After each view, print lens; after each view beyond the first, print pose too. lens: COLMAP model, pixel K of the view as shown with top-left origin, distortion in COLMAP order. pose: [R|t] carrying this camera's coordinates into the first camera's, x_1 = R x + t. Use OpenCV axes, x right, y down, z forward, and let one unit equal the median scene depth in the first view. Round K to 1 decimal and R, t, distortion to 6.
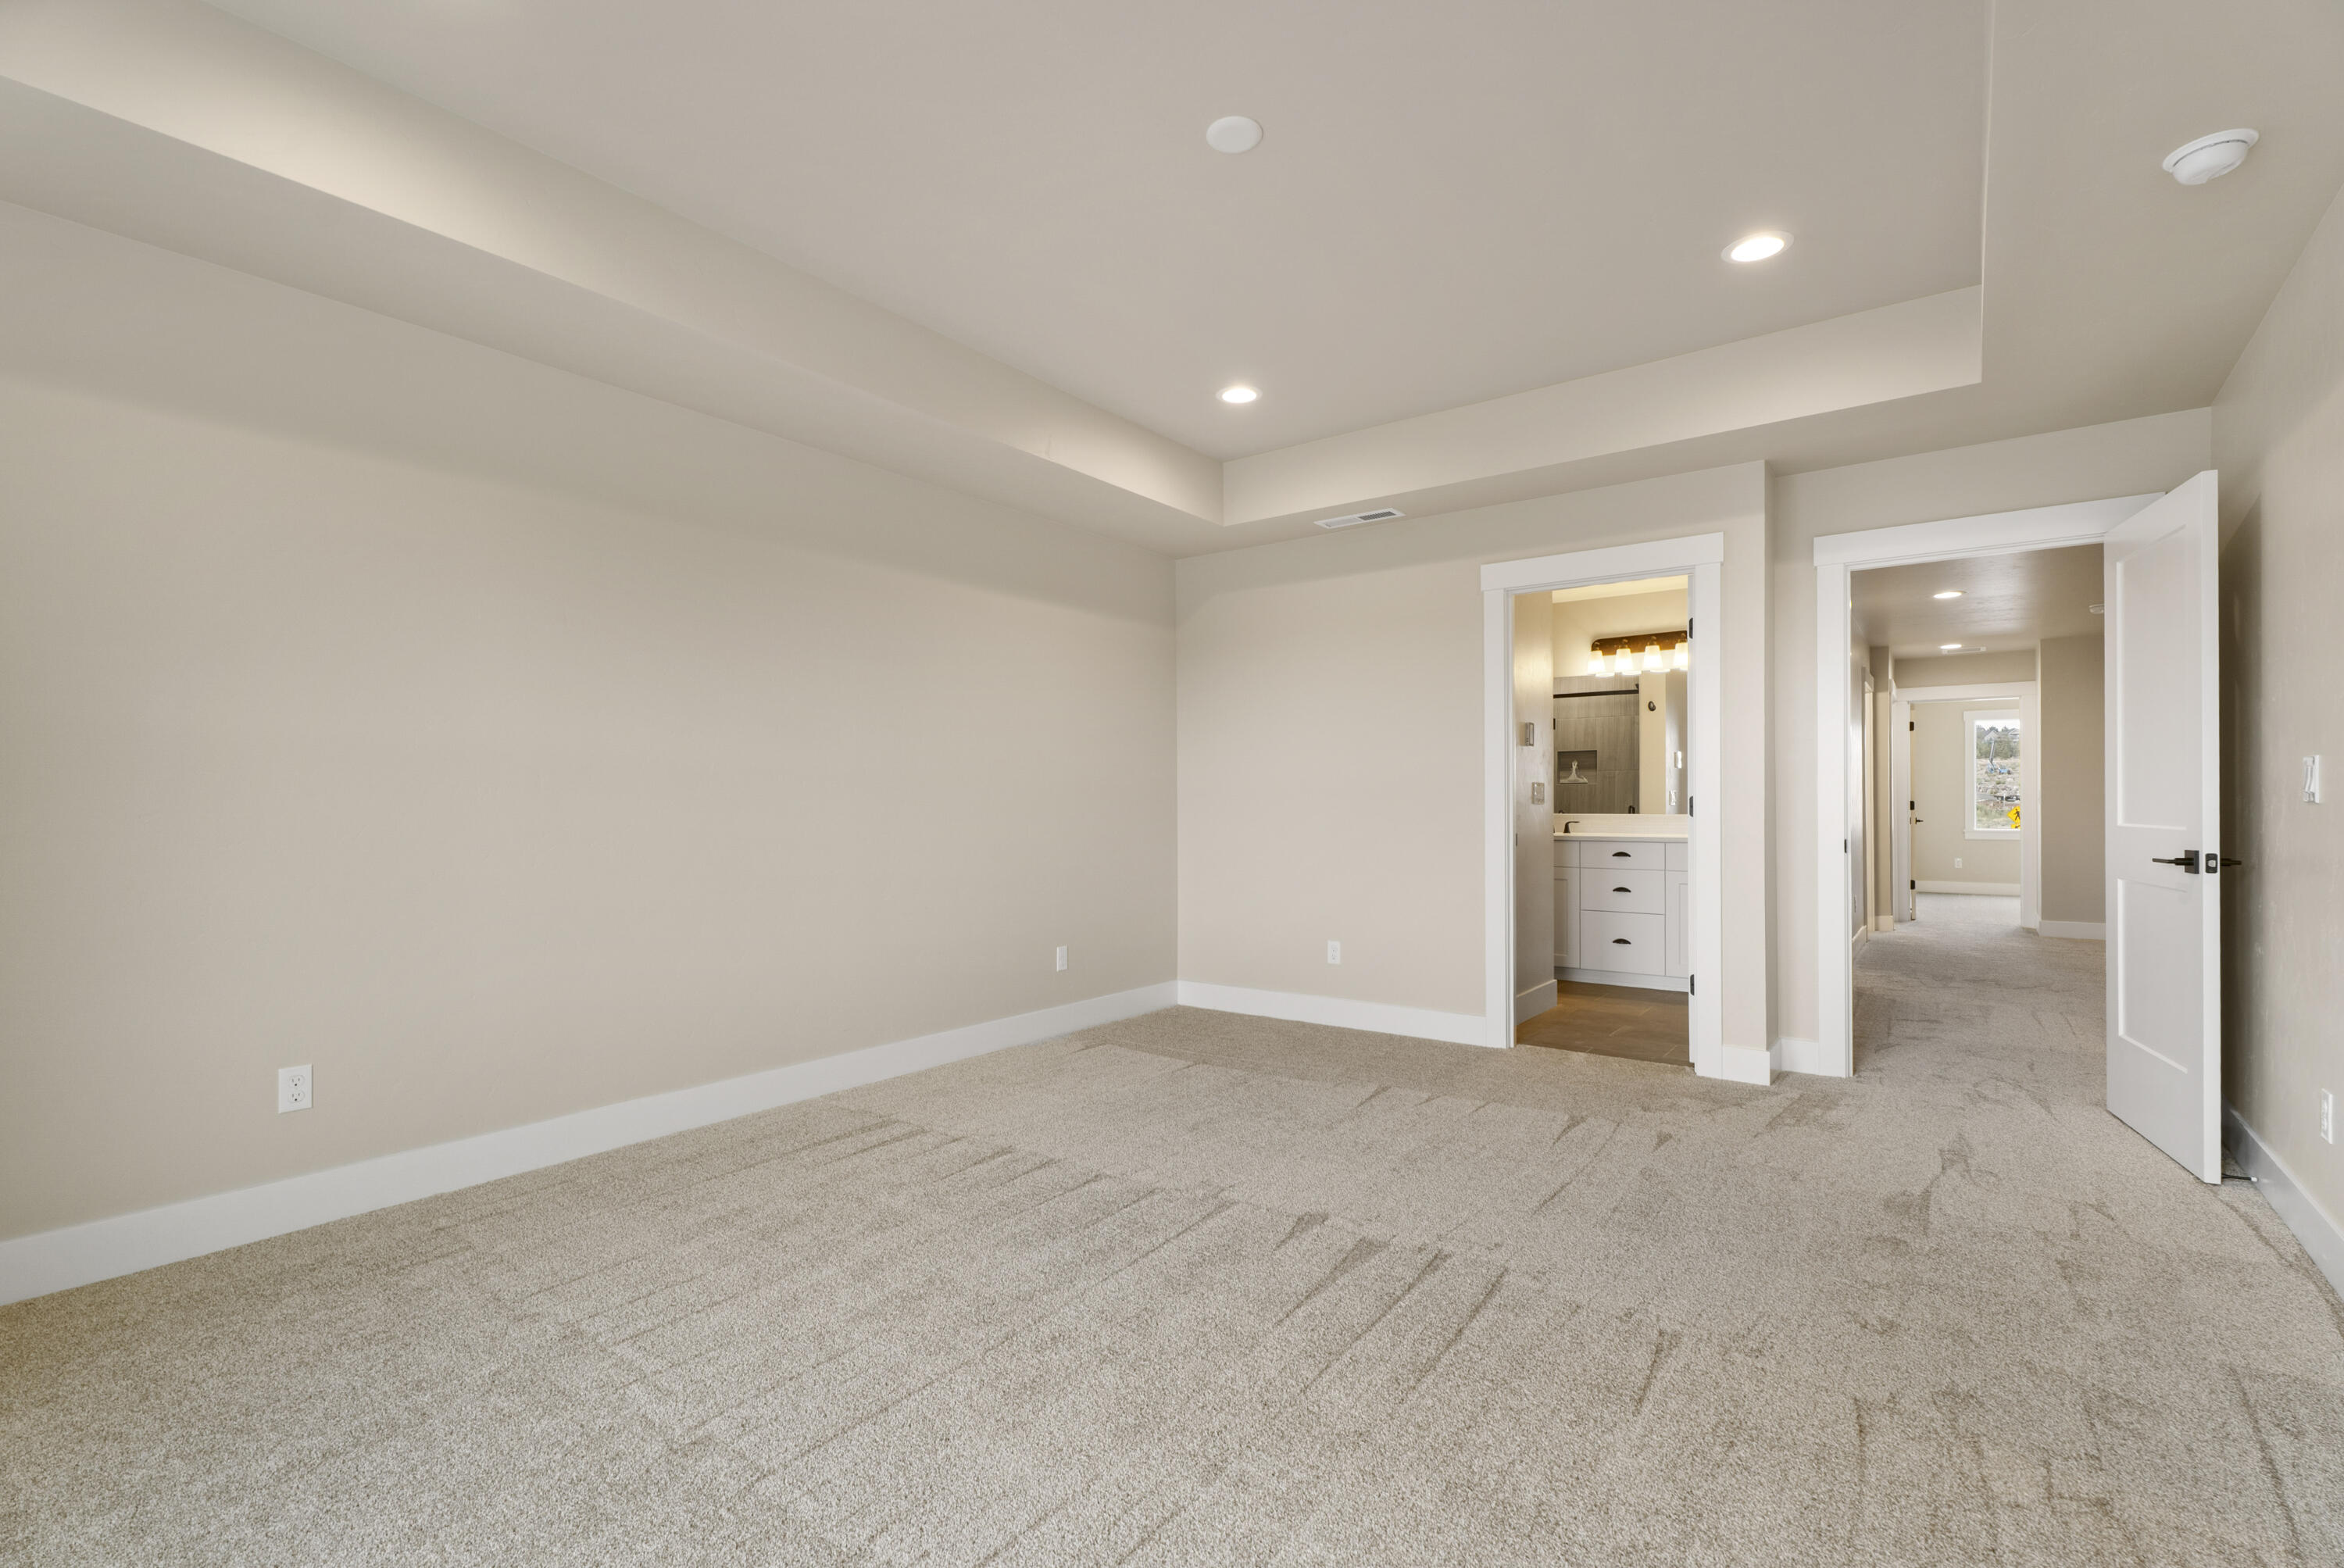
lens RADIAL K [[1069.3, 0, 1157.2], [0, 1069.3, 788.2], [0, 0, 1]] dist [0.024685, -0.007413]
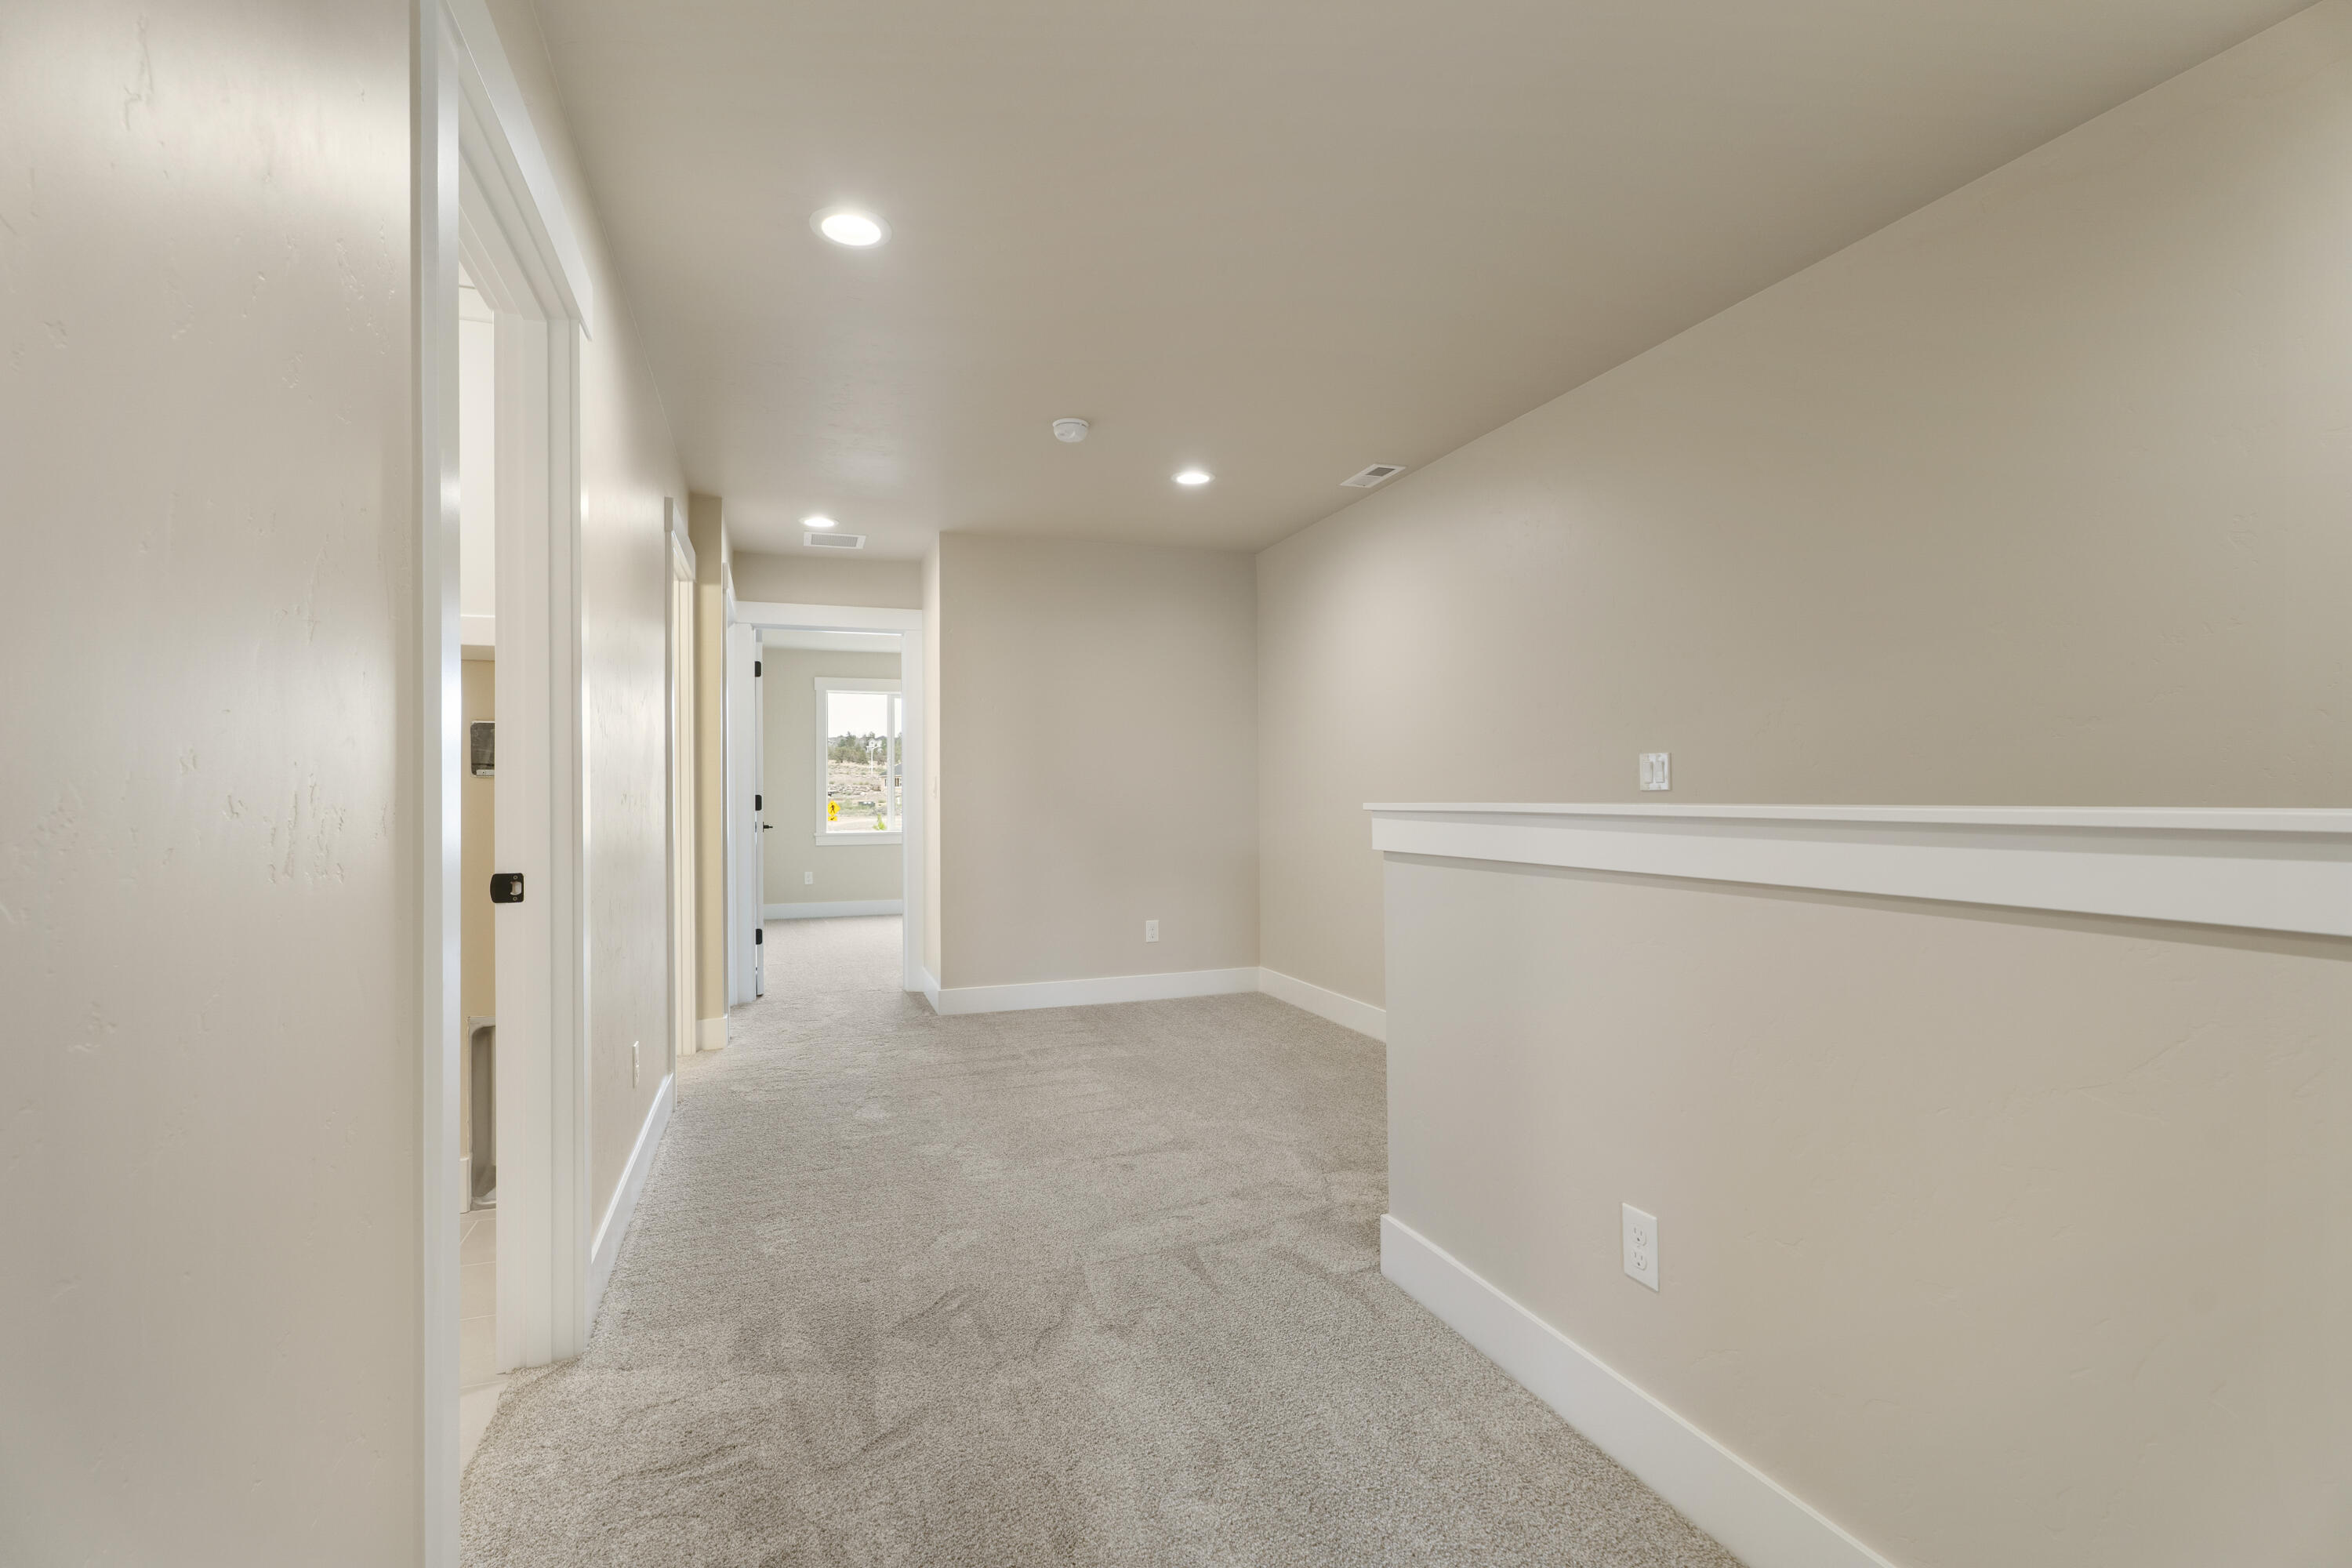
lens RADIAL K [[1073.0, 0, 1161.1], [0, 1073.0, 788.2], [0, 0, 1]] dist [0.024685, -0.007413]
pose [[0.561901, -0.000160, 0.827205, 0.330384], [-0.003355, 0.999991, 0.002473, 0.005581], [-0.827198, -0.004165, 0.561895, 0.480027]]
